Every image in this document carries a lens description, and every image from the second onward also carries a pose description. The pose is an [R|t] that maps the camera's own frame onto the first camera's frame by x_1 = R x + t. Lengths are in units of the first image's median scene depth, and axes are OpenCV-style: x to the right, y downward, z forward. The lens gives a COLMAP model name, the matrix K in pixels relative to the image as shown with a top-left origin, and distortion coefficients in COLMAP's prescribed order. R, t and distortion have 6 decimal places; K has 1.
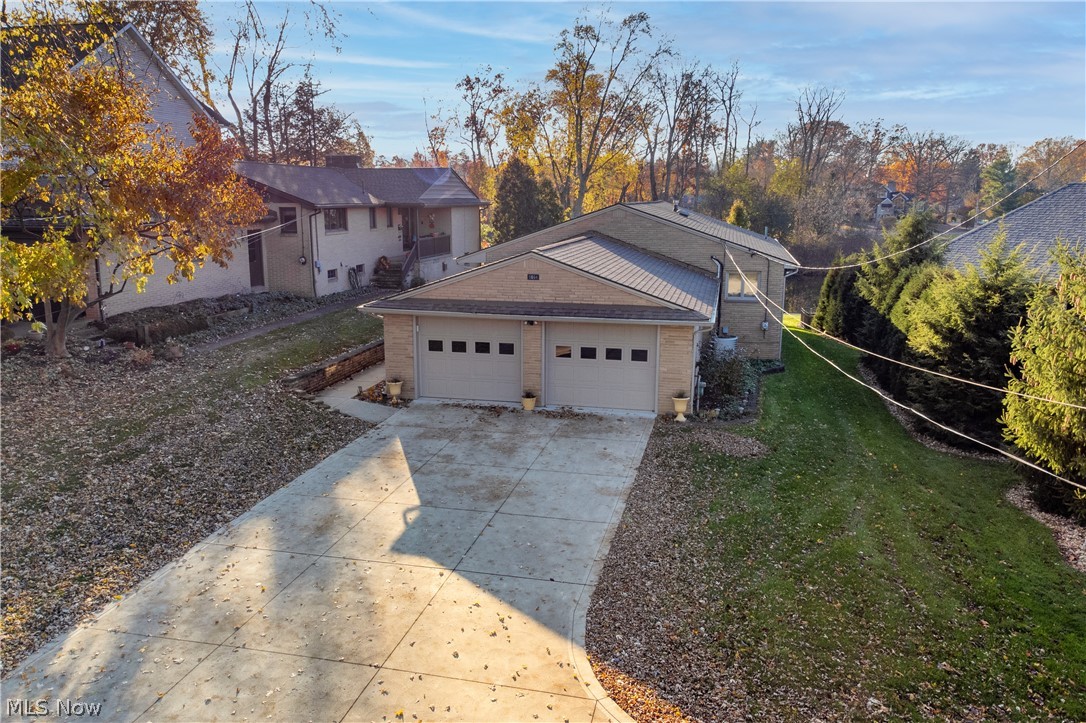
lens RADIAL K [[789.9, 0, 543.0], [0, 789.9, 361.5], [0, 0, 1]] dist [0.002495, 0.000823]
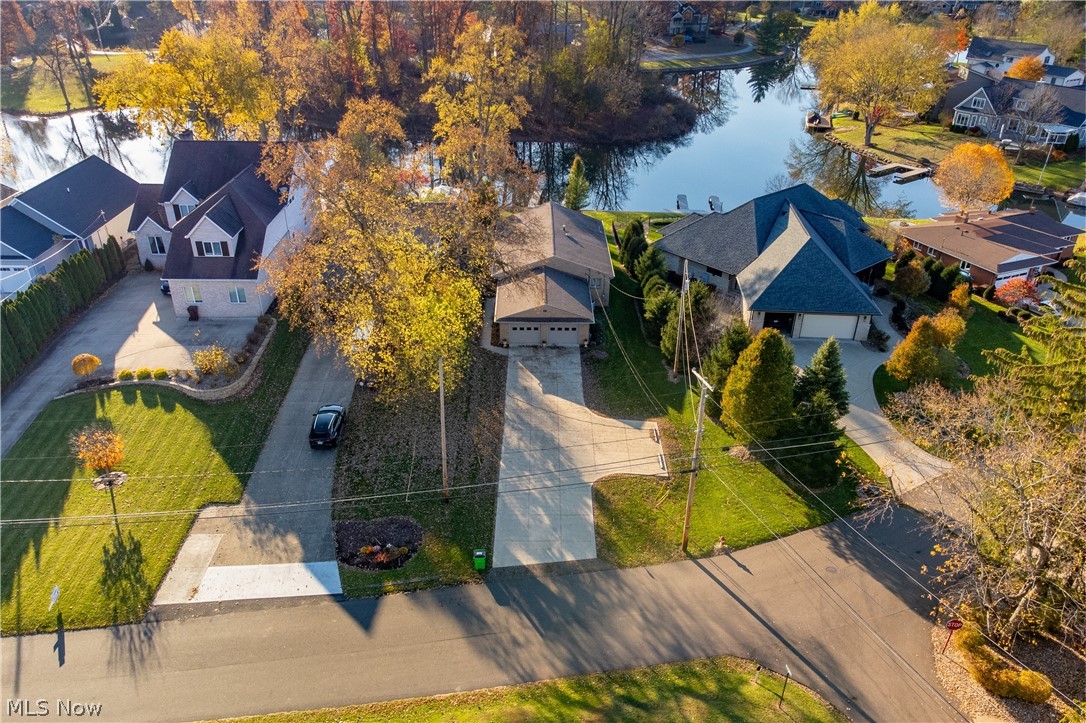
lens RADIAL K [[789.9, 0, 543.0], [0, 789.9, 361.5], [0, 0, 1]] dist [0.002495, 0.000823]
pose [[0.971218, -0.107770, 0.212416, -0.834935], [0.039596, 0.952430, 0.302175, -1.006802], [-0.234877, -0.285067, 0.929284, -2.484039]]
